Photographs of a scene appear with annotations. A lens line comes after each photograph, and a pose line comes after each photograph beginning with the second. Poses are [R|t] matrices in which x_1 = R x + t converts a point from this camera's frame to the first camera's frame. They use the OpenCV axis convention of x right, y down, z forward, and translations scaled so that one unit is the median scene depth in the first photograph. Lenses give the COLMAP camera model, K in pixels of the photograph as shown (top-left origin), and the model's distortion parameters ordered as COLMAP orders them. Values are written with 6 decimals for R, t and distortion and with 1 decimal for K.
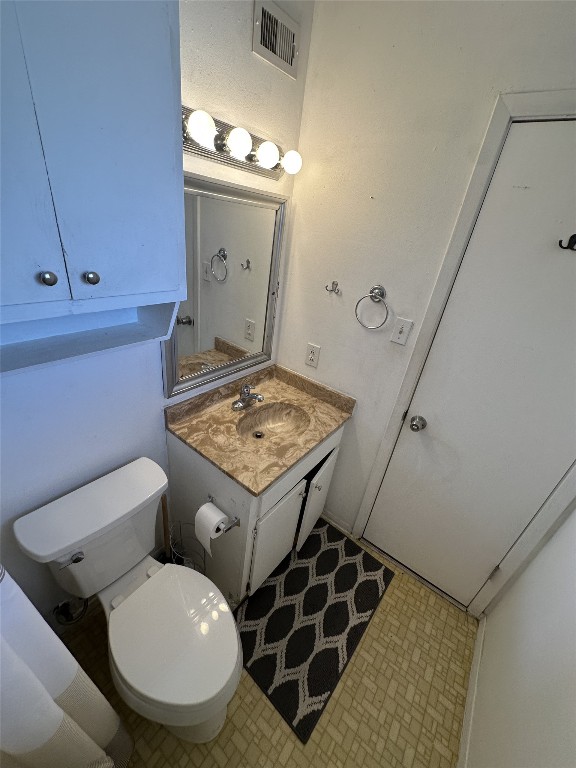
lens RADIAL K [[302.6, 0, 290.4], [0, 302.6, 386.7], [0, 0, 1]] dist [0.000654, 0.000134]
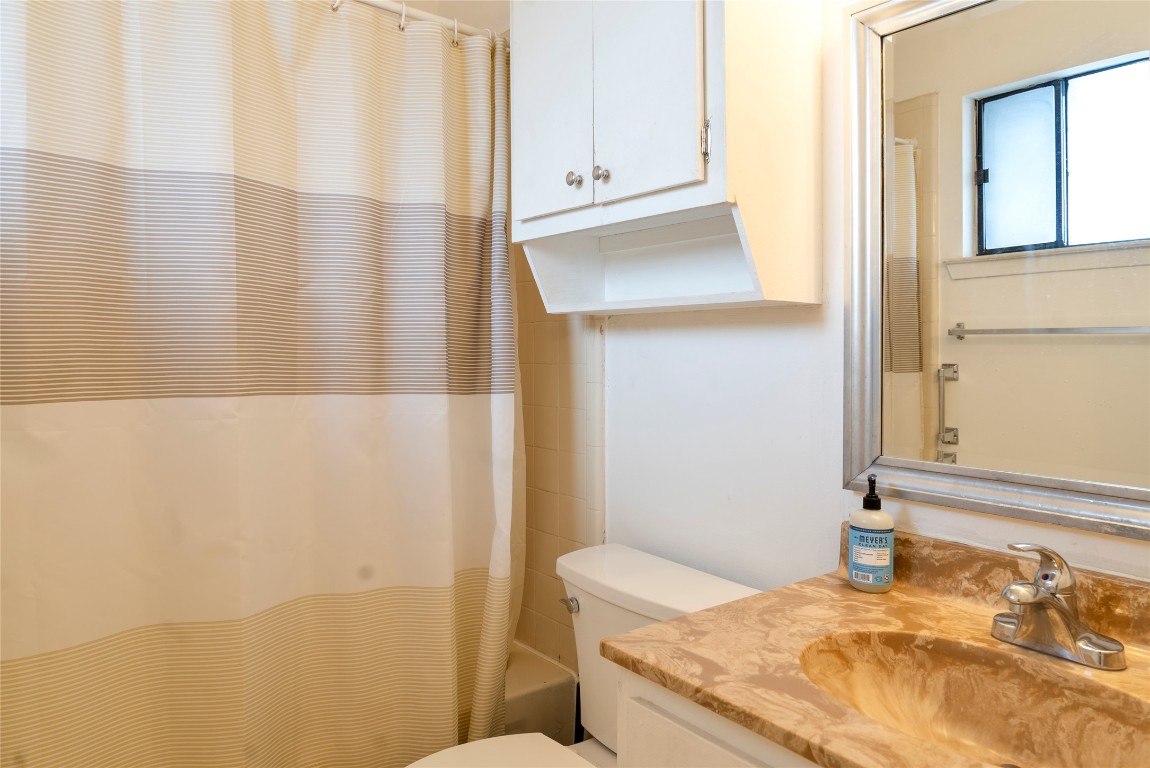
lens RADIAL K [[767.4, 0, 575.0], [0, 767.4, 384.0], [0, 0, 1]] dist [-0.005759, 0.000032]
pose [[-0.260310, -0.084516, -0.961819, 0.649218], [-0.491674, 0.868931, 0.056715, 0.033186], [0.830961, 0.487664, -0.267745, 0.839632]]
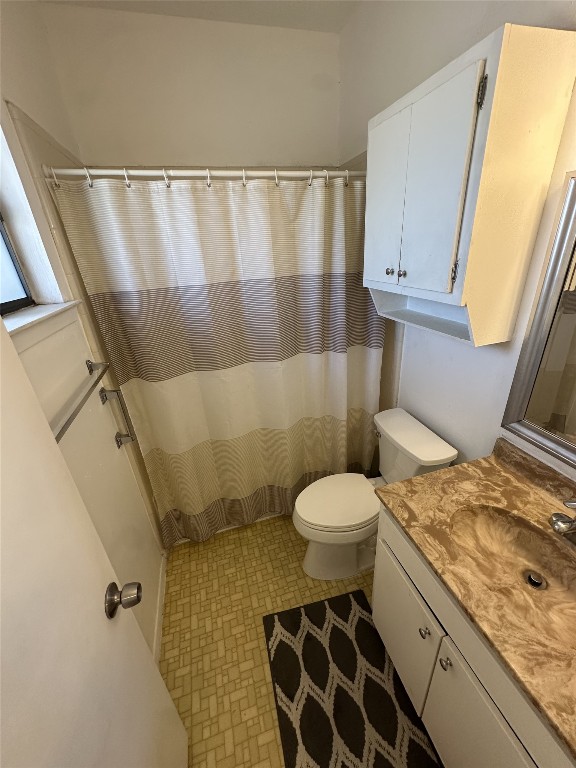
lens RADIAL K [[302.6, 0, 290.4], [0, 302.6, 386.7], [0, 0, 1]] dist [0.000654, 0.000134]
pose [[-0.589227, 0.261043, -0.764636, 0.595254], [-0.399153, 0.728774, 0.556386, -0.282626], [0.702487, 0.633045, -0.325217, 0.715817]]
